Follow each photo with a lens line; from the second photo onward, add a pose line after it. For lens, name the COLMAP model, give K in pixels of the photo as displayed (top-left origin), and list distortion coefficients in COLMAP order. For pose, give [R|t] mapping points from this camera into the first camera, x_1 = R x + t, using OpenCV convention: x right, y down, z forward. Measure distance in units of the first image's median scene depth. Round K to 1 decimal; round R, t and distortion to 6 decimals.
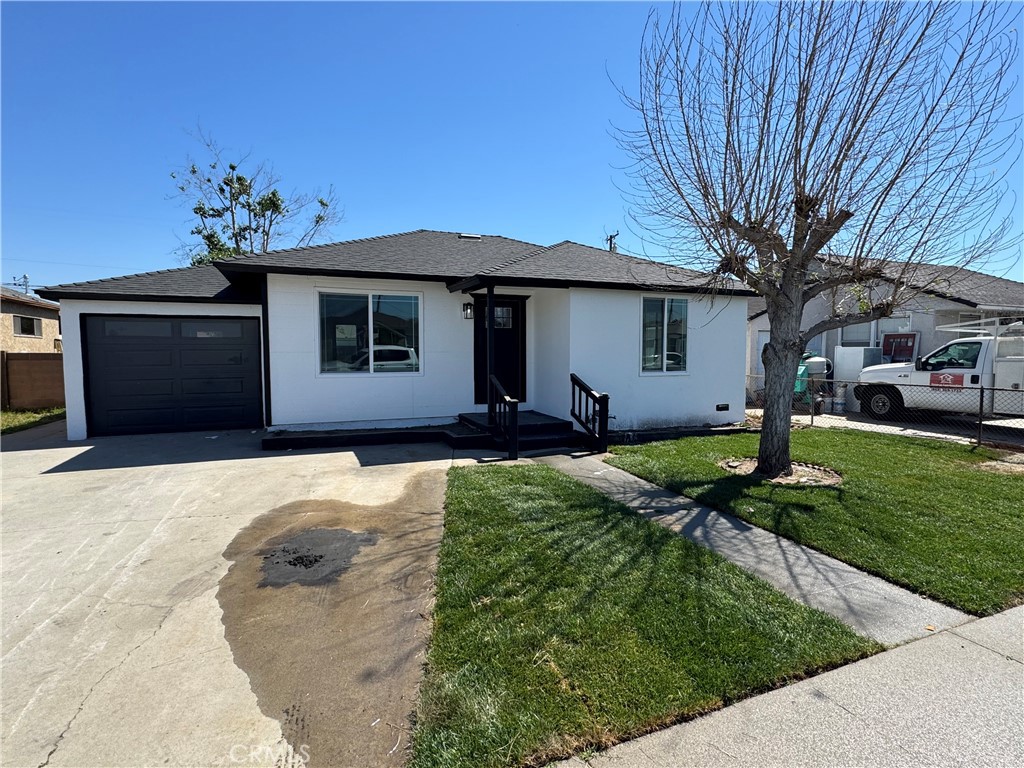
lens RADIAL K [[516.0, 0, 512.0], [0, 516.0, 384.0], [0, 0, 1]] dist [-0.003859, 0.000008]
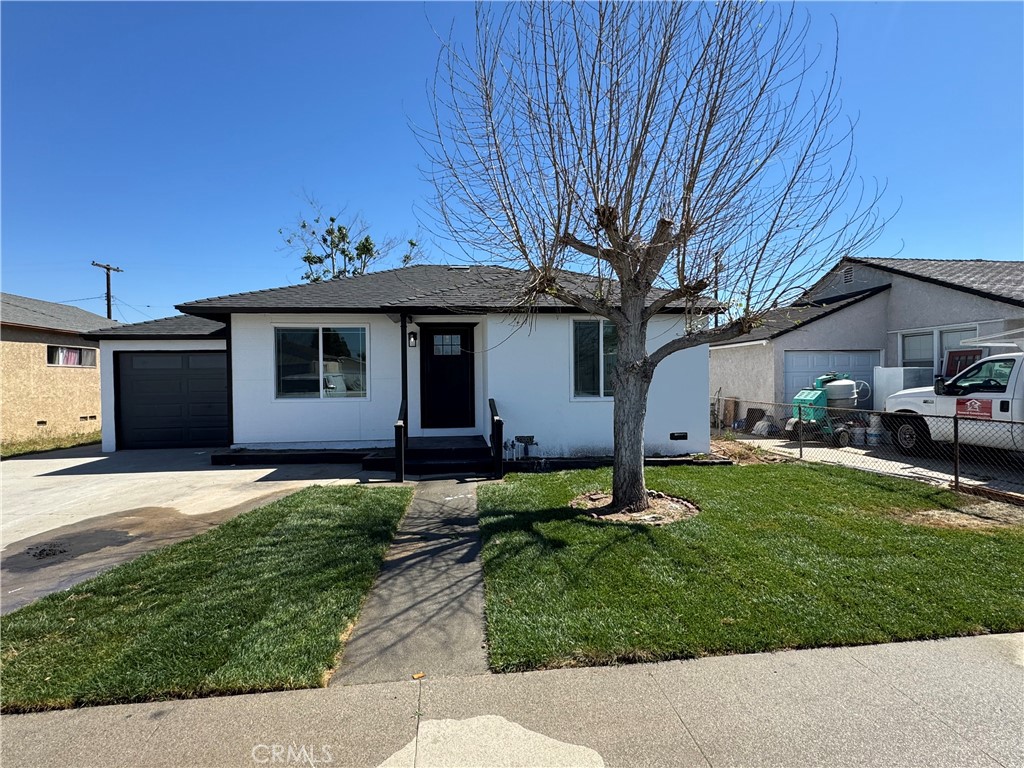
lens RADIAL K [[516.0, 0, 512.0], [0, 516.0, 384.0], [0, 0, 1]] dist [-0.003859, 0.000008]
pose [[0.964859, -0.007456, -0.262663, 0.420904], [-0.005791, 0.998751, -0.049623, 0.000394], [0.262705, 0.049400, 0.963611, 0.046475]]
